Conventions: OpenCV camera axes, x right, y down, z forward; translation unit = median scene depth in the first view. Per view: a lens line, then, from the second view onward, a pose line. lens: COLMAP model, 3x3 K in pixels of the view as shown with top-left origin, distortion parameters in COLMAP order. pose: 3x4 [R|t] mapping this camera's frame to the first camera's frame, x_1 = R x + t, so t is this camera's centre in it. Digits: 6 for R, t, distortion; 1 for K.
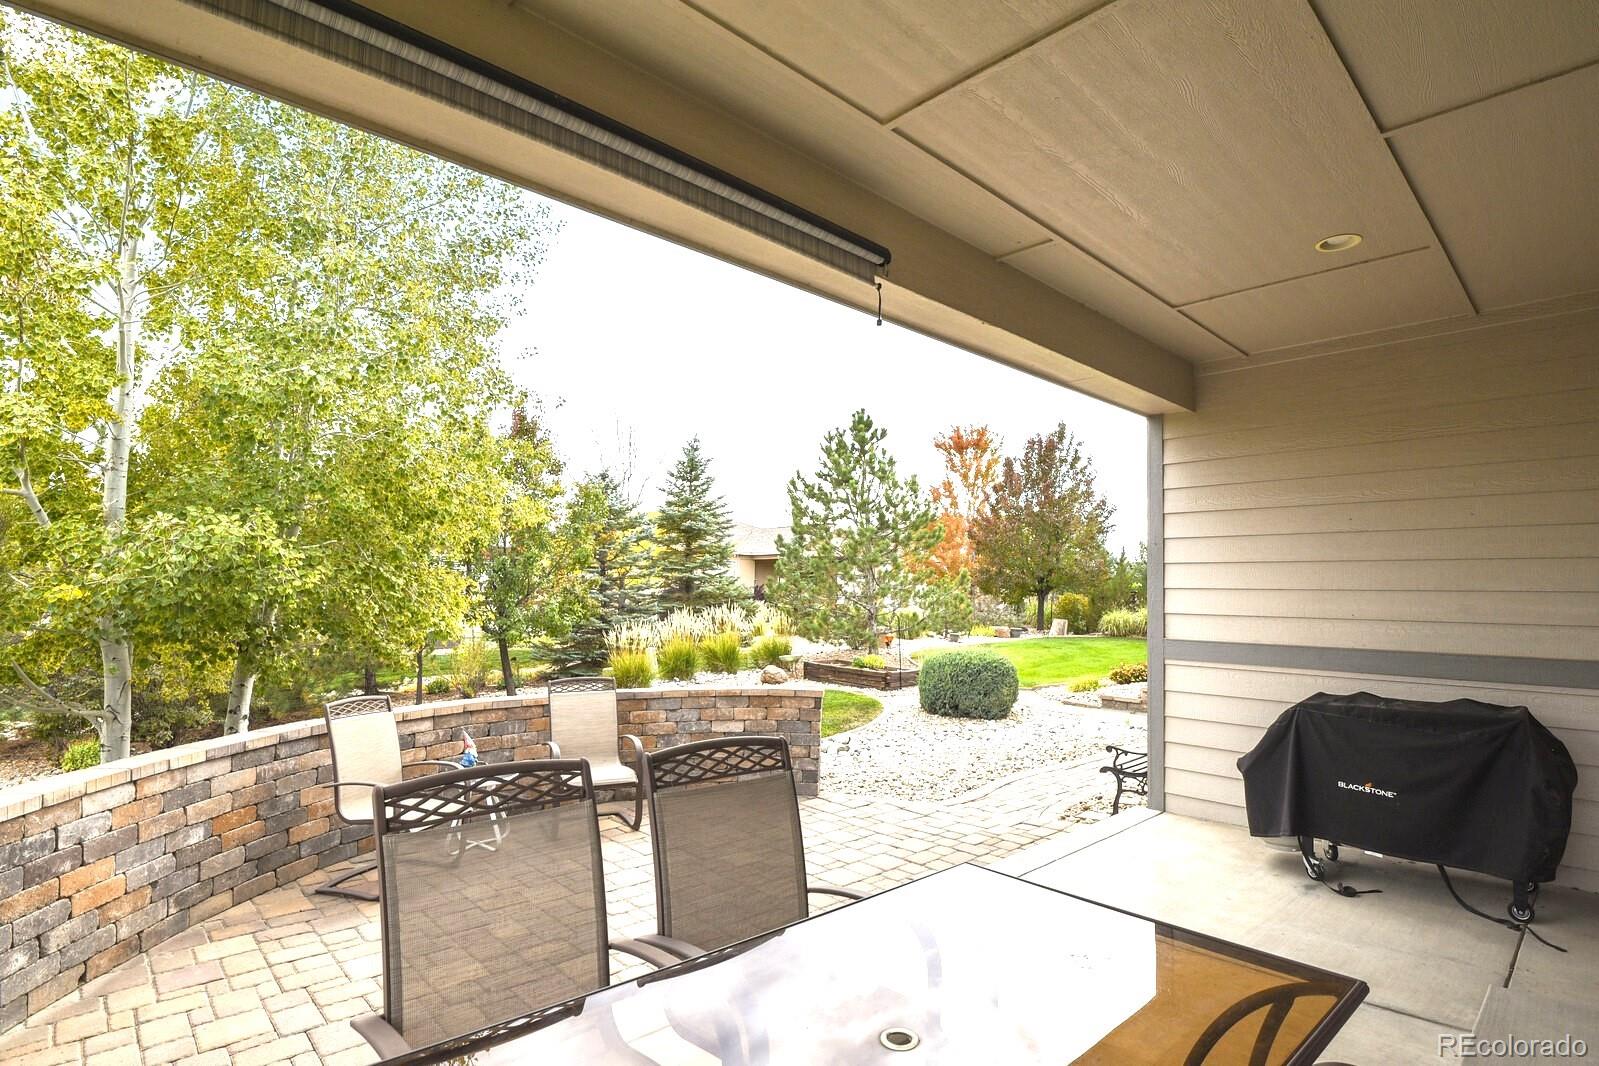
lens RADIAL K [[795.0, 0, 798.8], [0, 795.0, 534.5], [0, 0, 1]] dist [-0.023753, -0.004743]
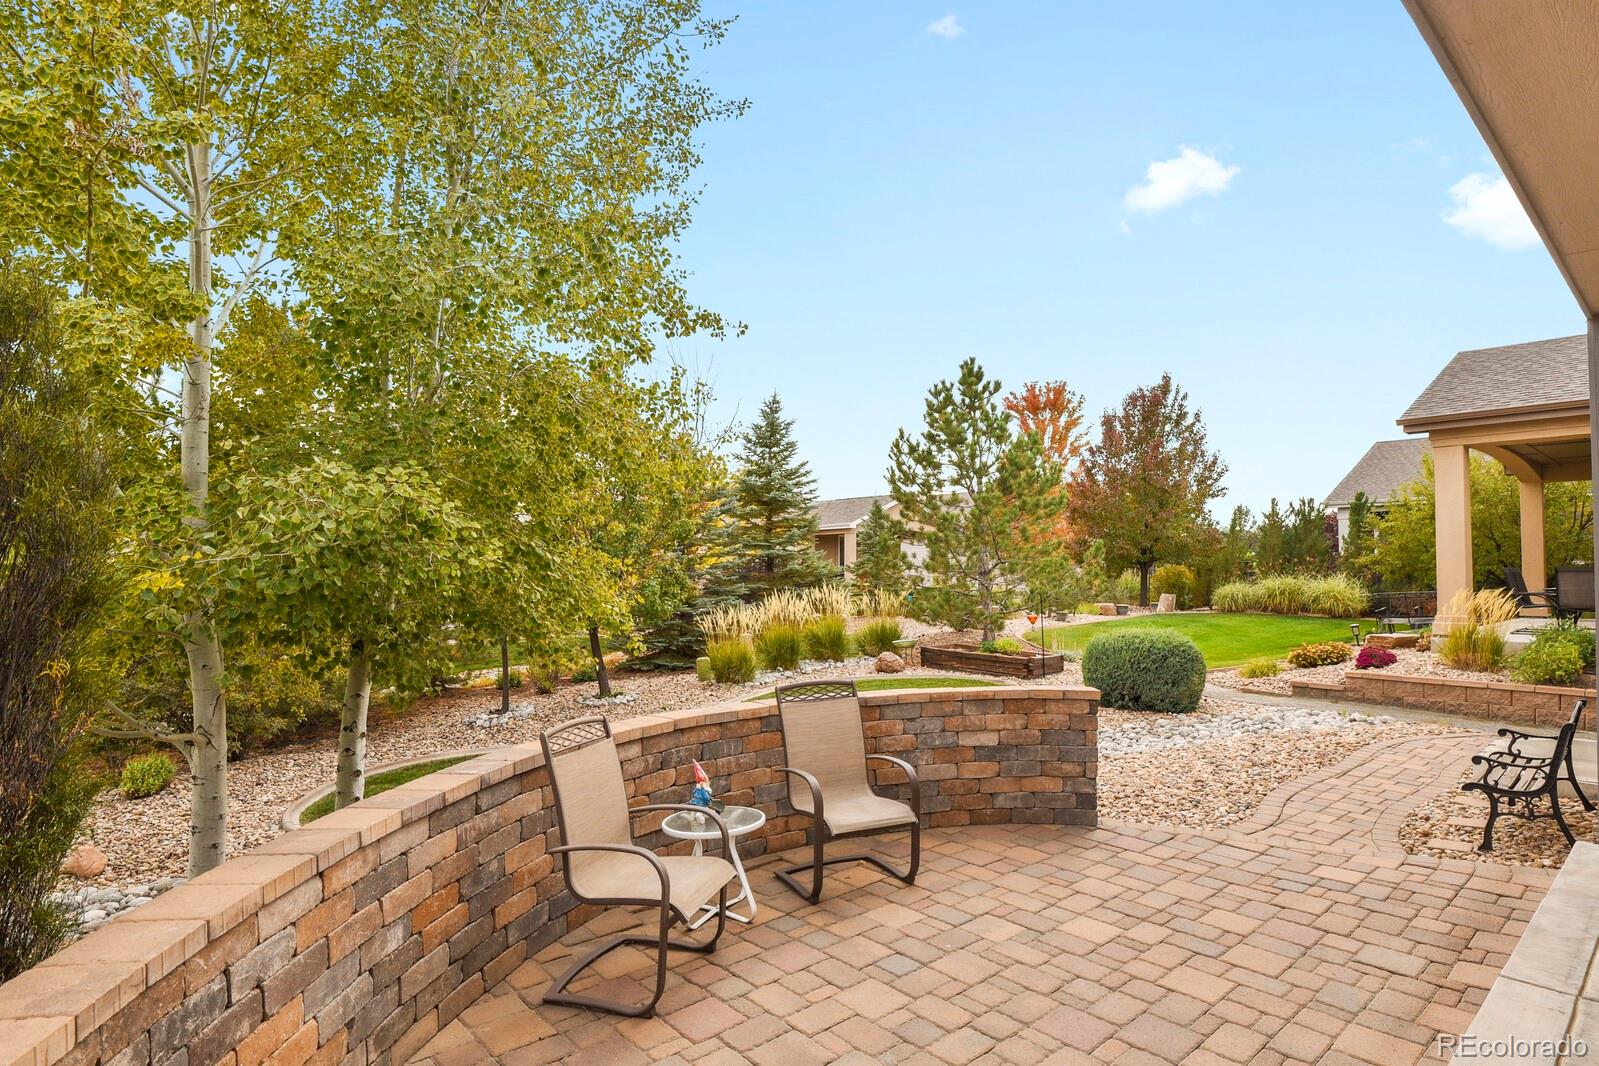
lens RADIAL K [[838.3, 0, 801.0], [0, 838.3, 535.1], [0, 0, 1]] dist [-0.021713, -0.008019]
pose [[0.999148, -0.019130, -0.036569, -0.222194], [0.020225, 0.999351, 0.029803, 0.014464], [0.035975, -0.030517, 0.998887, 0.176668]]
